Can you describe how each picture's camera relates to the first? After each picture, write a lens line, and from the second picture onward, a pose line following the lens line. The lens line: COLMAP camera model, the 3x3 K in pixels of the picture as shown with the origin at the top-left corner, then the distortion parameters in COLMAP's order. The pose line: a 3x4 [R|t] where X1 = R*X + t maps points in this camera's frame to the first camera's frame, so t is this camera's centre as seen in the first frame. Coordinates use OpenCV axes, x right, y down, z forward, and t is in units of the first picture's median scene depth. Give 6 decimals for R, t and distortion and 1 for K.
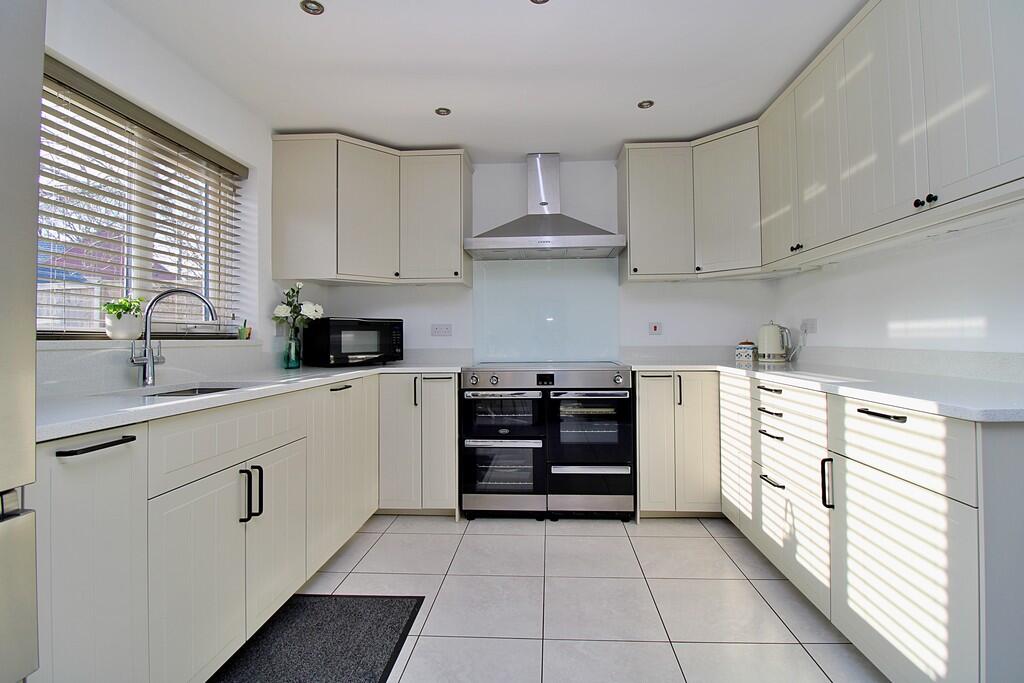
lens RADIAL K [[466.0, 0, 521.2], [0, 466.0, 327.6], [0, 0, 1]] dist [-0.015871, -0.007010]
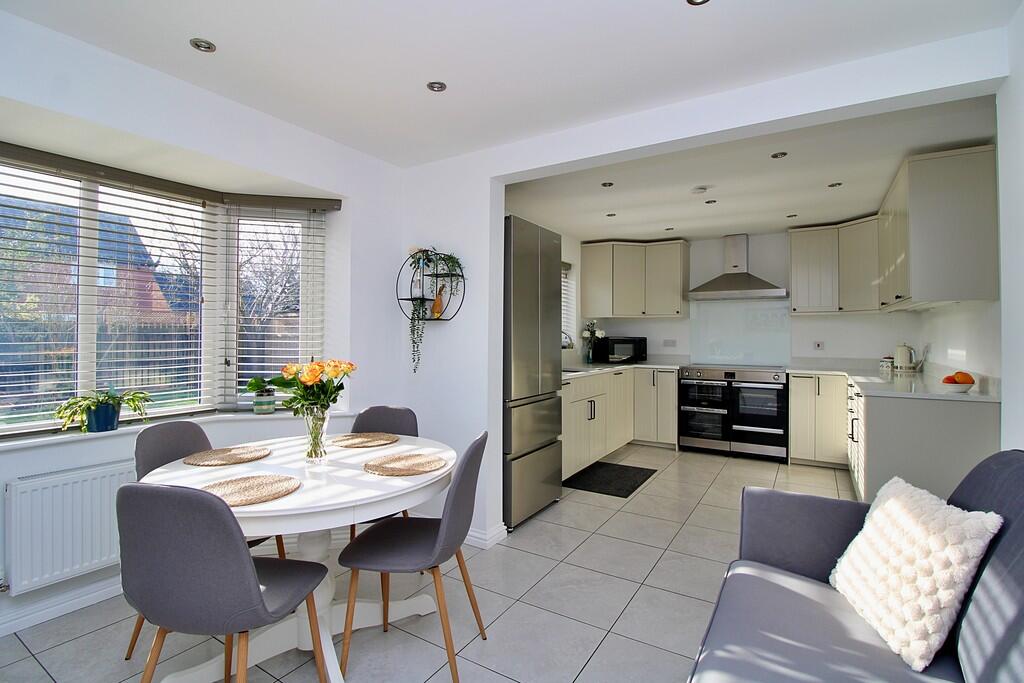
lens RADIAL K [[466.0, 0, 521.2], [0, 466.0, 327.6], [0, 0, 1]] dist [-0.015871, -0.007010]
pose [[0.880252, 0.006031, -0.474468, 0.186726], [-0.001325, 0.999947, 0.010251, -0.082695], [0.474505, -0.008395, 0.880213, -0.885521]]
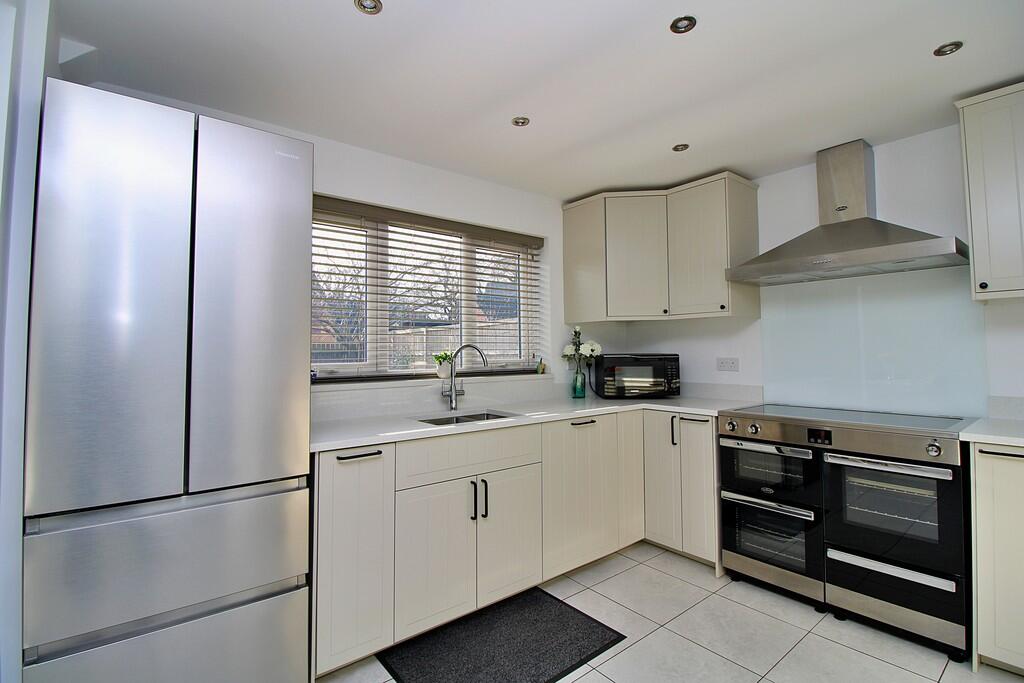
lens RADIAL K [[466.0, 0, 521.2], [0, 466.0, 327.6], [0, 0, 1]] dist [-0.015871, -0.007010]
pose [[0.673565, -0.032140, -0.738429, 0.296044], [0.017499, 0.999468, -0.027540, -0.061637], [0.738921, 0.005628, 0.673768, 0.087796]]
